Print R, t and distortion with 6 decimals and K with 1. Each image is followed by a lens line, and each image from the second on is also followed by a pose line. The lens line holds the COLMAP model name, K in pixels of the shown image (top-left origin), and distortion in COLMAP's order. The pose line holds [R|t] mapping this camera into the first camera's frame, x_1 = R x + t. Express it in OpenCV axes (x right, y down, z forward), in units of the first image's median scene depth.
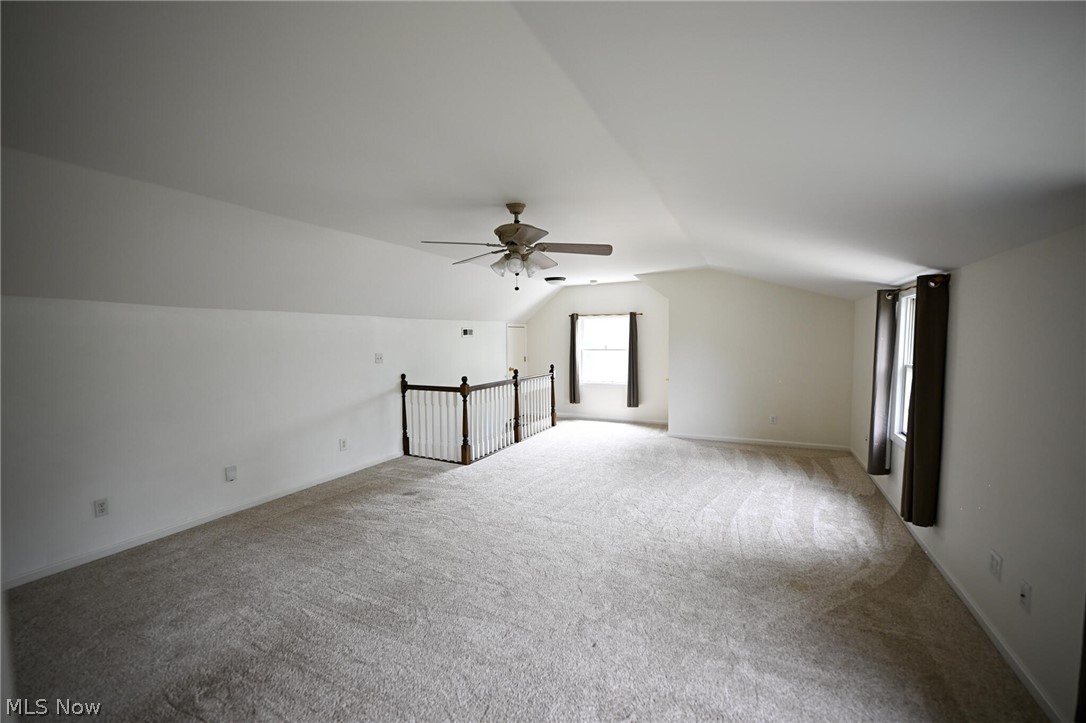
lens RADIAL K [[440.7, 0, 552.7], [0, 440.7, 367.8], [0, 0, 1]] dist [-0.000874, 0.000219]
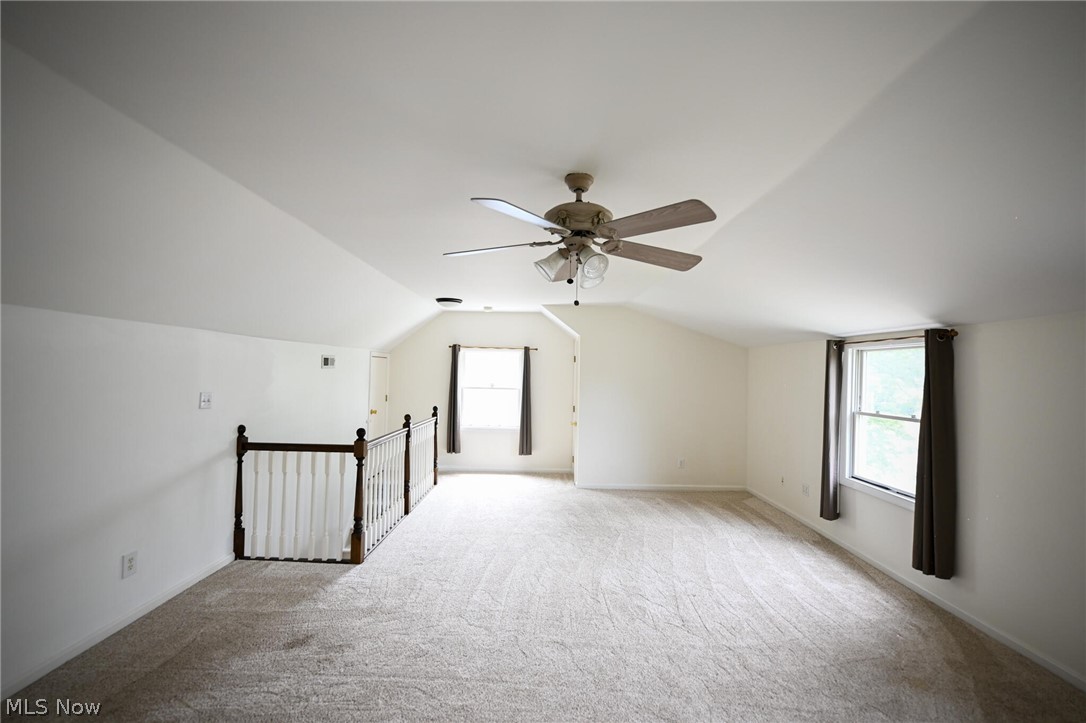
lens RADIAL K [[440.7, 0, 537.3], [0, 440.7, 369.2], [0, 0, 1]] dist [-0.000874, 0.000219]
pose [[0.900510, 0.034268, 0.433482, -0.261236], [-0.001999, 0.997206, -0.074679, -0.021449], [-0.434830, 0.066383, 0.898063, 0.284447]]
